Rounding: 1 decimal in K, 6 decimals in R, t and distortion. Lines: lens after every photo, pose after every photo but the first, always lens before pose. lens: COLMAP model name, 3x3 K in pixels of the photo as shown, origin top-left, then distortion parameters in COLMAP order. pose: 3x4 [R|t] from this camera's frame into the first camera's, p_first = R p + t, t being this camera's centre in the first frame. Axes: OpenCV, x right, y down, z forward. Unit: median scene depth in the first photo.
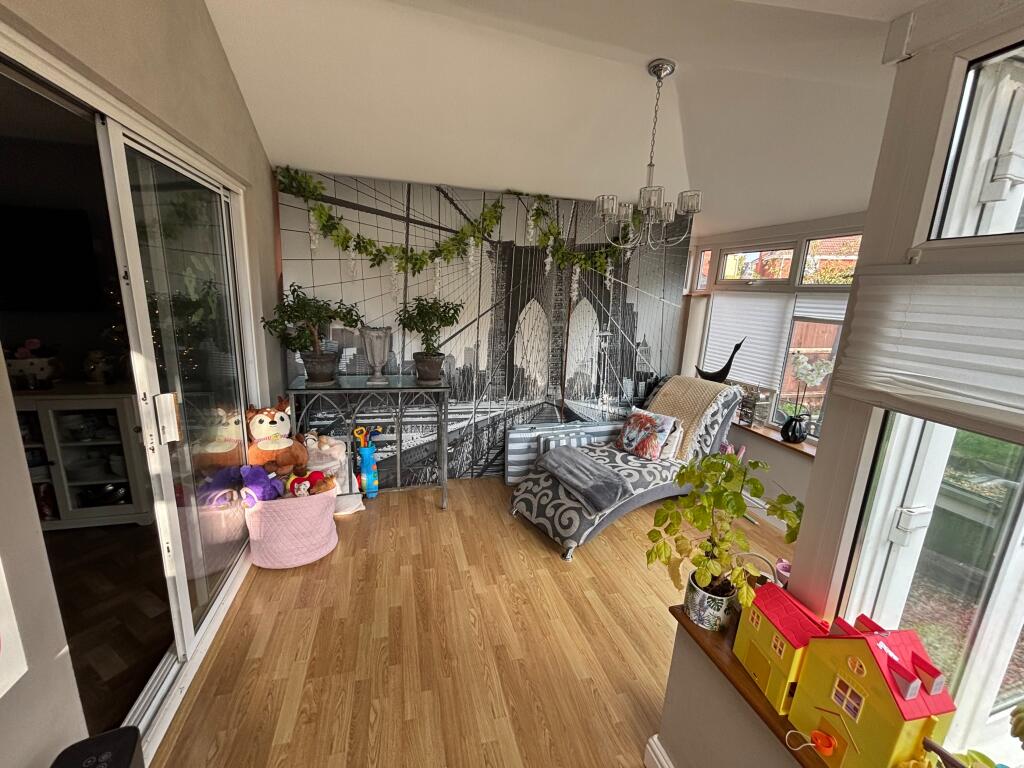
lens RADIAL K [[411.8, 0, 516.4], [0, 411.8, 389.4], [0, 0, 1]] dist [-0.001846, -0.000475]
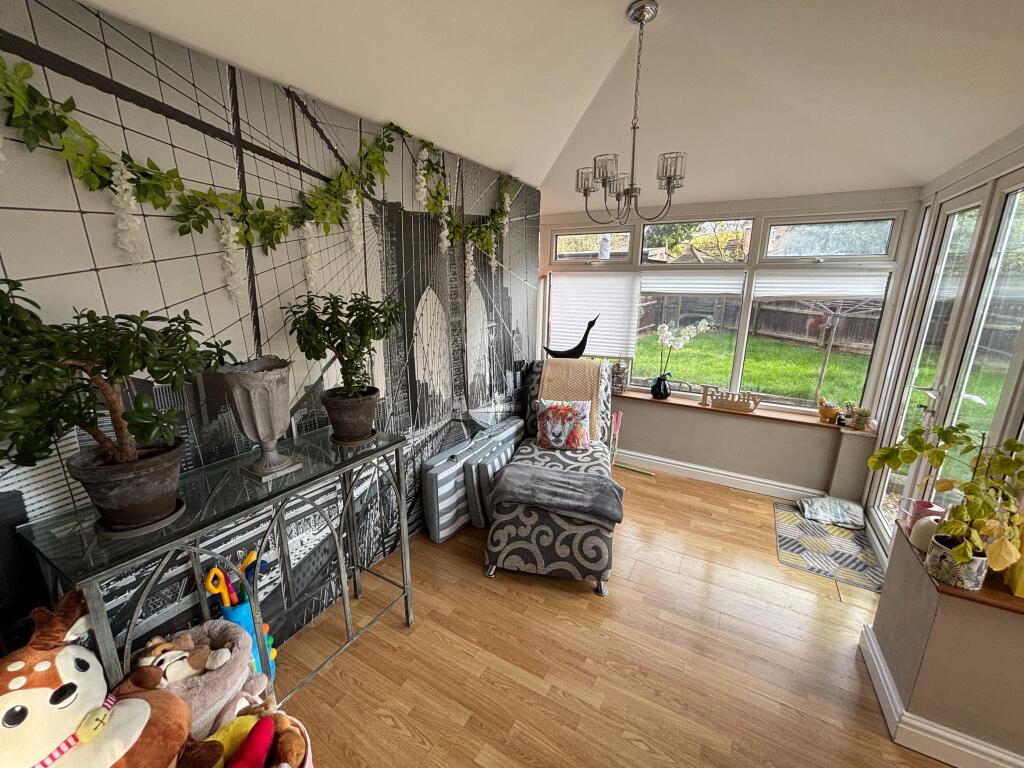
lens RADIAL K [[411.8, 0, 511.8], [0, 411.8, 383.5], [0, 0, 1]] dist [-0.001846, -0.000475]
pose [[0.716333, -0.202430, 0.667749, -0.390936], [0.184791, 0.977859, 0.098206, -0.101197], [-0.672845, 0.053046, 0.737880, 0.387565]]
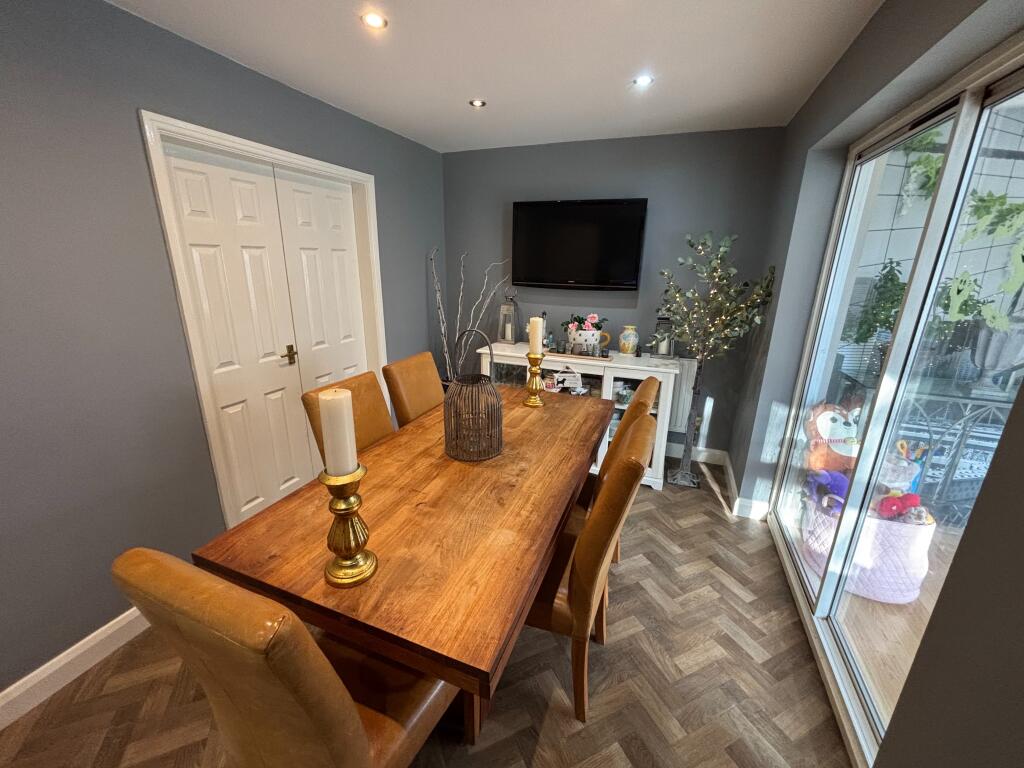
lens RADIAL K [[411.8, 0, 508.3], [0, 411.8, 386.3], [0, 0, 1]] dist [-0.001846, -0.000475]
pose [[0.790395, 0.147434, -0.594591, -0.507829], [-0.117563, 0.989072, 0.088972, 0.007288], [0.601211, -0.000421, 0.799090, -0.092138]]
